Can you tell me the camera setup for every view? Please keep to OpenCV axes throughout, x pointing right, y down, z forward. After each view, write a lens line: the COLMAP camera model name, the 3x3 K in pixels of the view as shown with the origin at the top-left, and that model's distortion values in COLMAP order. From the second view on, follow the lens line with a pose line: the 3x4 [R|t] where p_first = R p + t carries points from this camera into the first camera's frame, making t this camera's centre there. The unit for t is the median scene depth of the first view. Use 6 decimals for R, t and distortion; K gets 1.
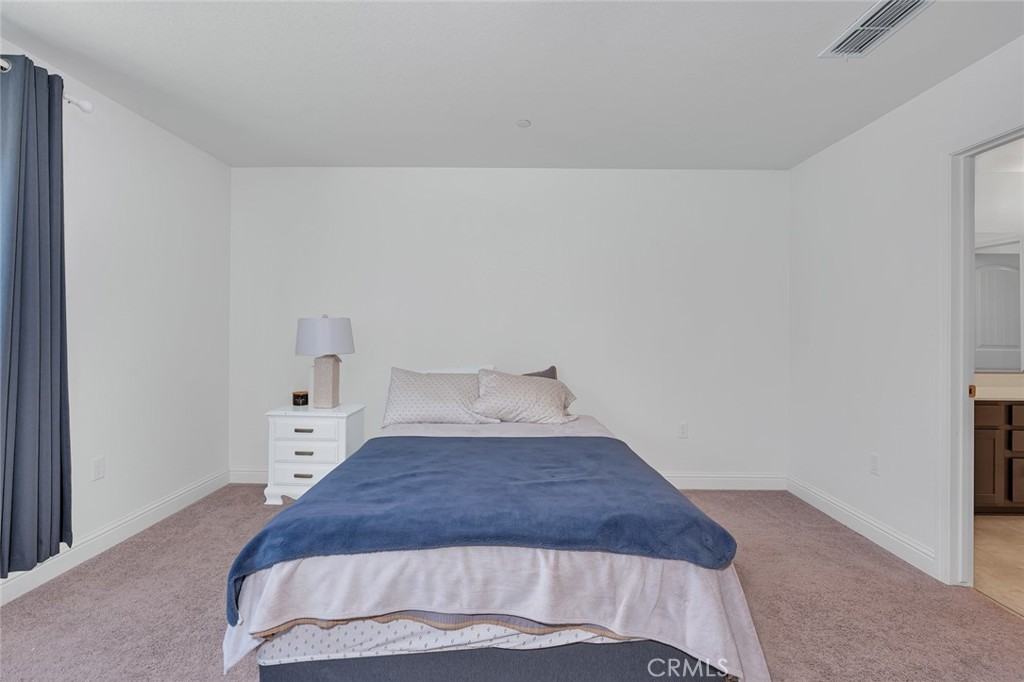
lens RADIAL K [[466.7, 0, 514.0], [0, 466.7, 328.8], [0, 0, 1]] dist [-0.002672, 0.000045]
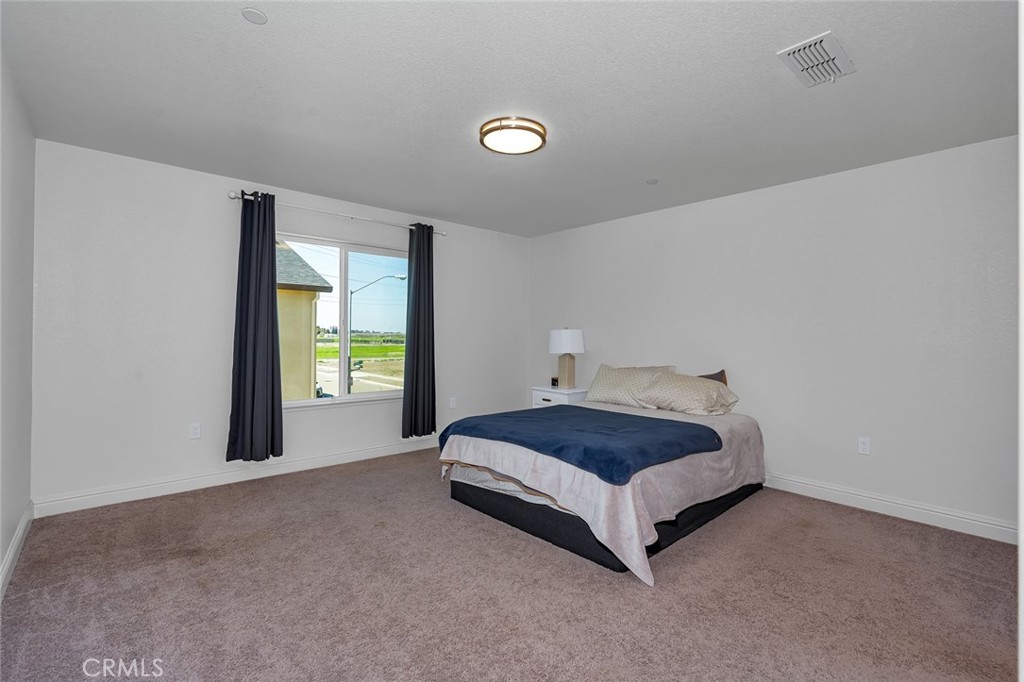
lens RADIAL K [[466.7, 0, 514.0], [0, 466.7, 328.8], [0, 0, 1]] dist [-0.002672, 0.000045]
pose [[0.676560, -0.010061, -0.736319, 0.659507], [-0.004325, 0.999835, -0.017636, 0.003028], [0.736375, 0.015116, 0.676405, -0.166916]]
